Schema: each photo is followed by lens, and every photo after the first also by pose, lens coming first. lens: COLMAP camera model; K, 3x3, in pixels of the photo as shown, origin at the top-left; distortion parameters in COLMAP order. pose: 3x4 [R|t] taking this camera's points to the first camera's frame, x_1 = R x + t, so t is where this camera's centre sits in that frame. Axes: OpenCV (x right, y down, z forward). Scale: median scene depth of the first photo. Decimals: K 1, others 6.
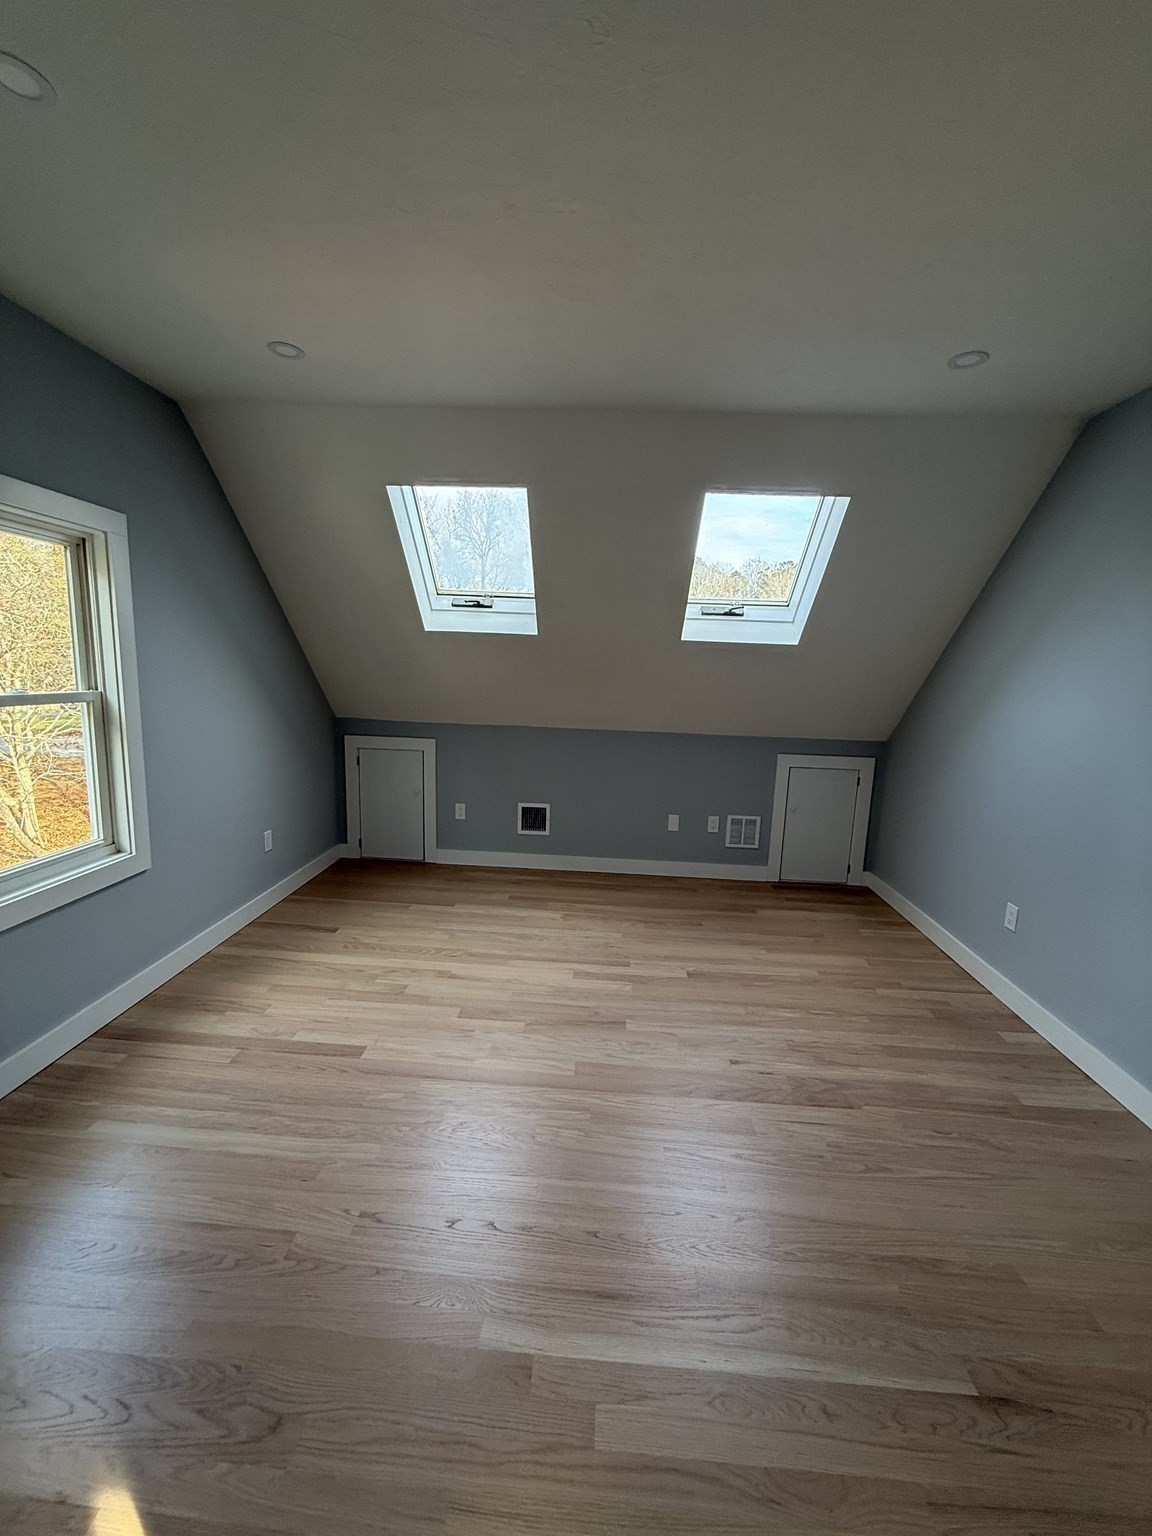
lens RADIAL K [[613.9, 0, 576.0], [0, 613.9, 768.0], [0, 0, 1]] dist [0.004680, -0.000375]
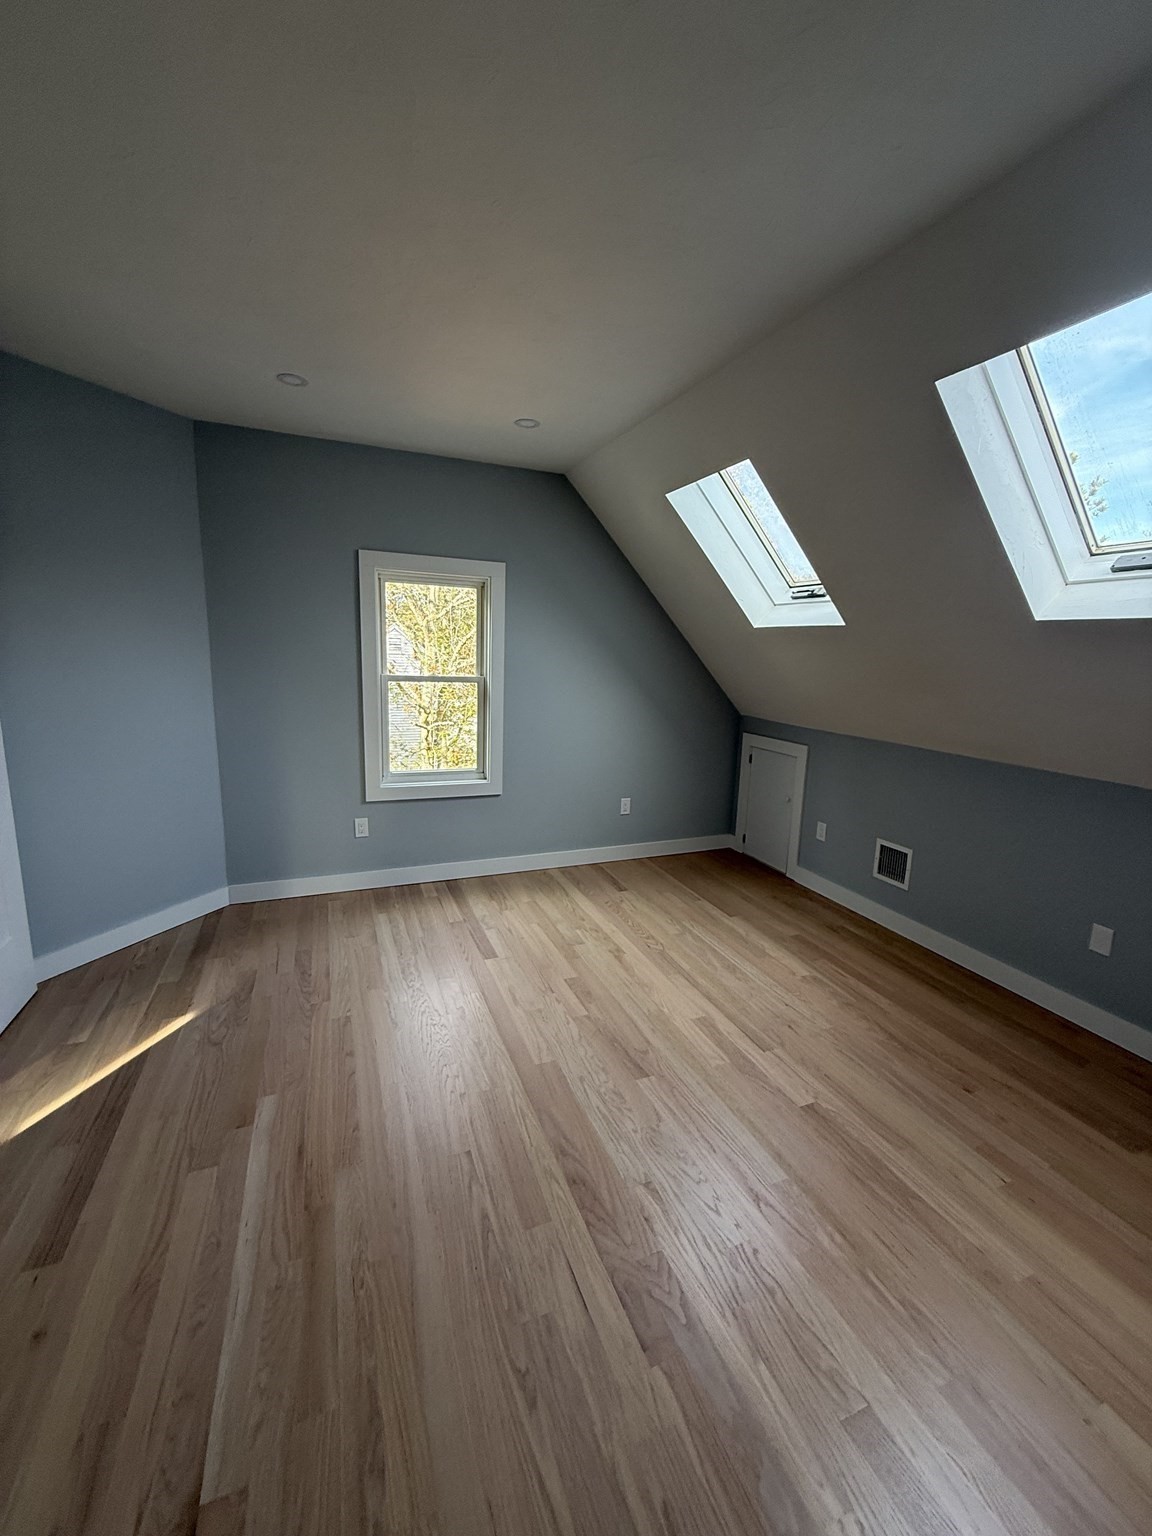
lens RADIAL K [[613.9, 0, 576.0], [0, 613.9, 768.0], [0, 0, 1]] dist [0.004680, -0.000375]
pose [[0.429708, 0.150530, -0.890332, 0.650139], [-0.163467, 0.982683, 0.087249, -0.057573], [0.888048, 0.108048, 0.446874, 0.428733]]
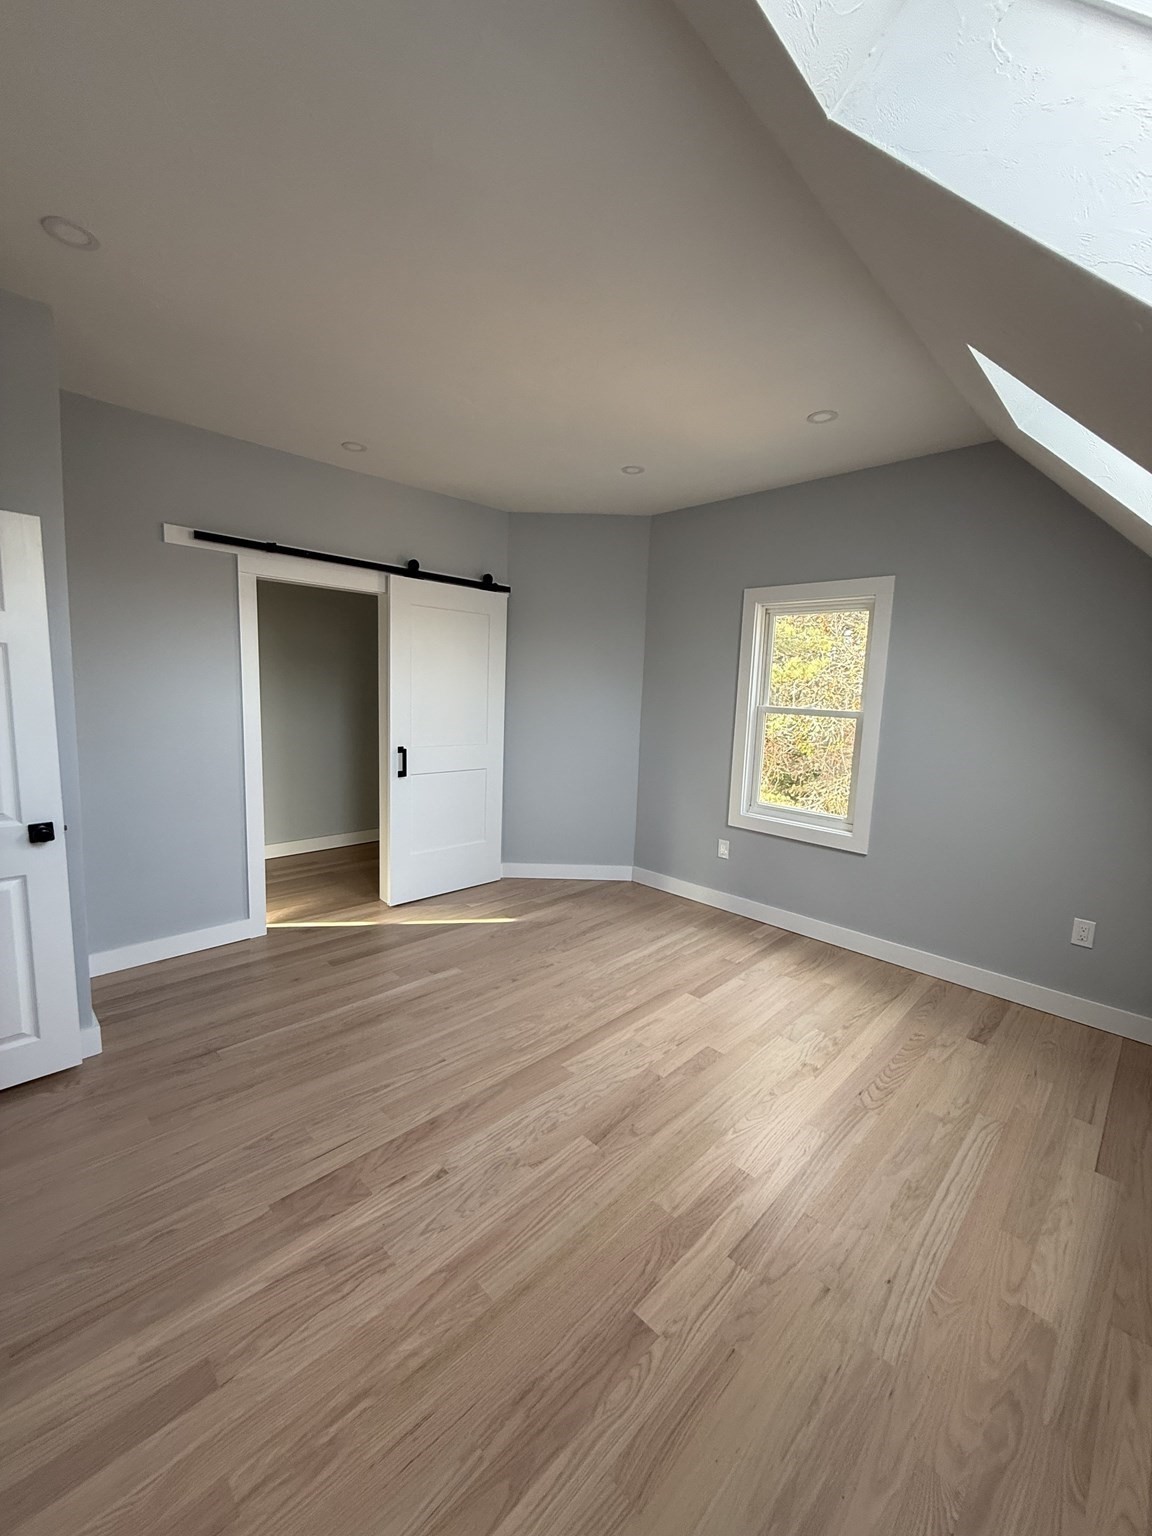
lens RADIAL K [[613.9, 0, 576.0], [0, 613.9, 768.0], [0, 0, 1]] dist [0.004680, -0.000375]
pose [[-0.667784, 0.041425, -0.743201, 0.552147], [-0.175408, 0.961574, 0.211204, -0.149199], [0.723392, 0.271402, -0.634858, 1.177929]]
